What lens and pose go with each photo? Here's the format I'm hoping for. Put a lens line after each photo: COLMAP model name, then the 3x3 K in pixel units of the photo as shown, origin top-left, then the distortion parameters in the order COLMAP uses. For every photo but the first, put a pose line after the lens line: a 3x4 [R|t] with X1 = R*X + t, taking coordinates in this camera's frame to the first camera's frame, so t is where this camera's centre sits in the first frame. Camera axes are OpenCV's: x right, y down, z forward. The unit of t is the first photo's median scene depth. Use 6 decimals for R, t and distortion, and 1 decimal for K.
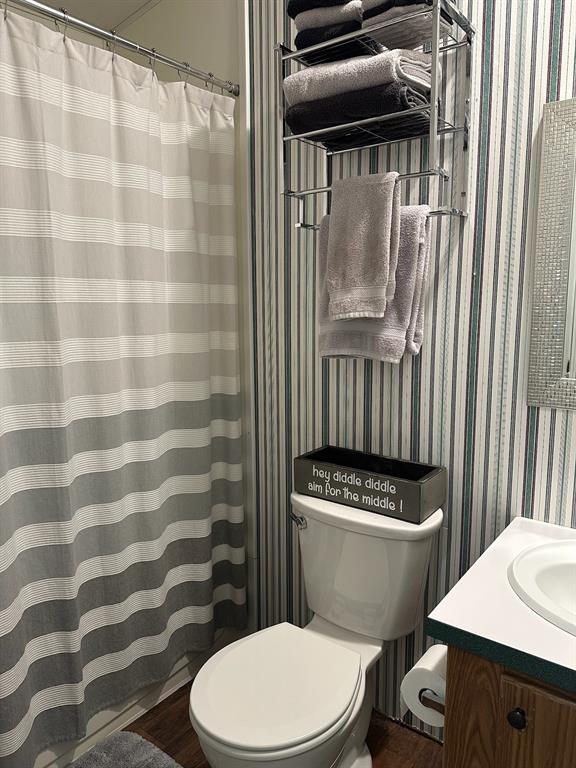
lens RADIAL K [[541.3, 0, 290.6], [0, 541.3, 382.7], [0, 0, 1]] dist [0.022167, -0.037670]
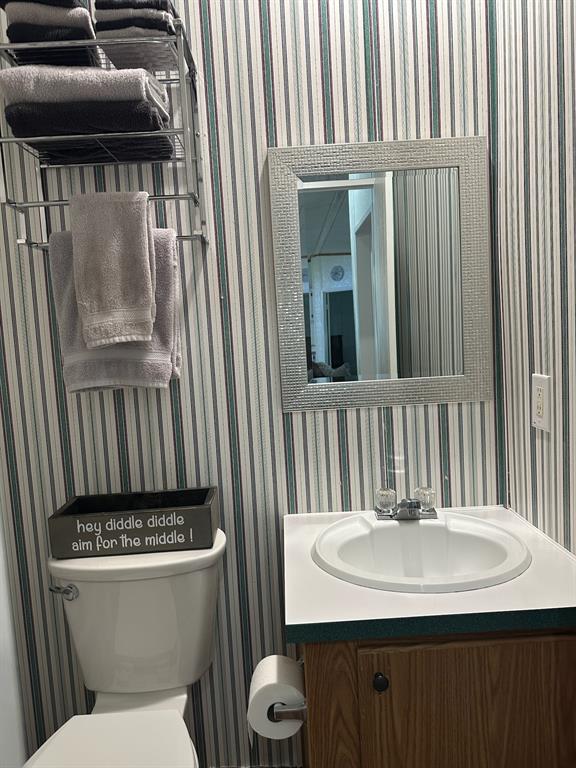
lens RADIAL K [[541.3, 0, 292.1], [0, 541.3, 379.5], [0, 0, 1]] dist [0.022167, -0.037670]
pose [[0.777004, -0.094787, 0.622319, -0.224826], [0.146502, 0.988682, -0.032328, 0.012890], [-0.612211, 0.116290, 0.782096, 0.111279]]
